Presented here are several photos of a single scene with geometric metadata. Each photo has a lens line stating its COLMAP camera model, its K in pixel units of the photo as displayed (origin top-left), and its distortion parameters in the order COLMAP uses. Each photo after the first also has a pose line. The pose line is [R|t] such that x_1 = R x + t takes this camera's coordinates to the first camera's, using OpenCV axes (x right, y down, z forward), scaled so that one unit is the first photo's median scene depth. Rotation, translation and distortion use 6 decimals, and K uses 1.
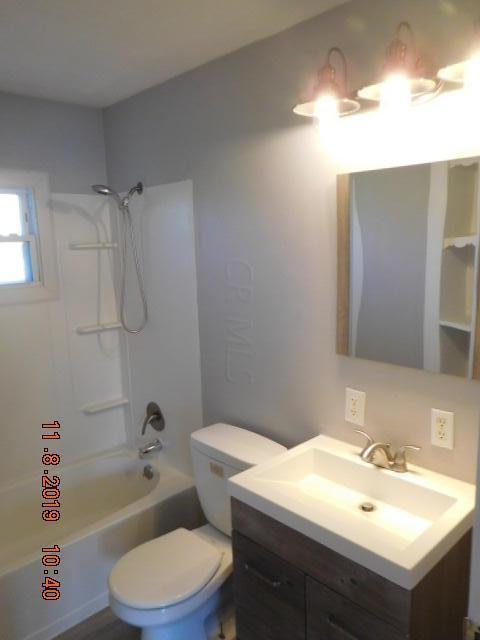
lens RADIAL K [[481.1, 0, 242.6], [0, 481.1, 318.4], [0, 0, 1]] dist [-0.011321, -0.010773]
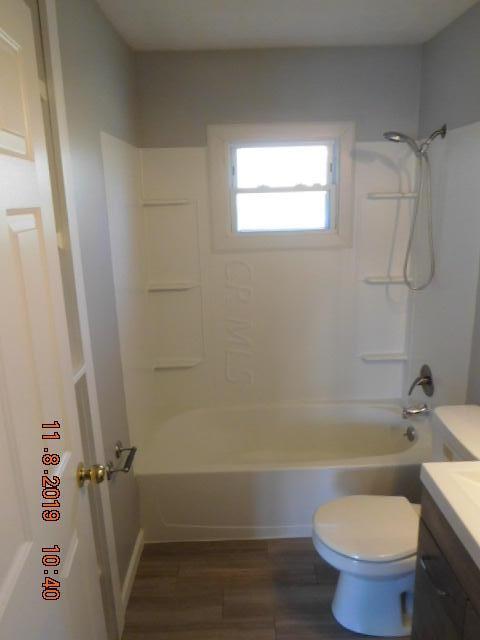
lens RADIAL K [[481.1, 0, 242.5], [0, 481.1, 320.6], [0, 0, 1]] dist [-0.011321, -0.010773]
pose [[0.739218, 0.180269, -0.648891, 0.146909], [-0.103108, 0.982444, 0.155474, -0.022056], [0.665527, -0.048024, 0.744827, 0.059710]]
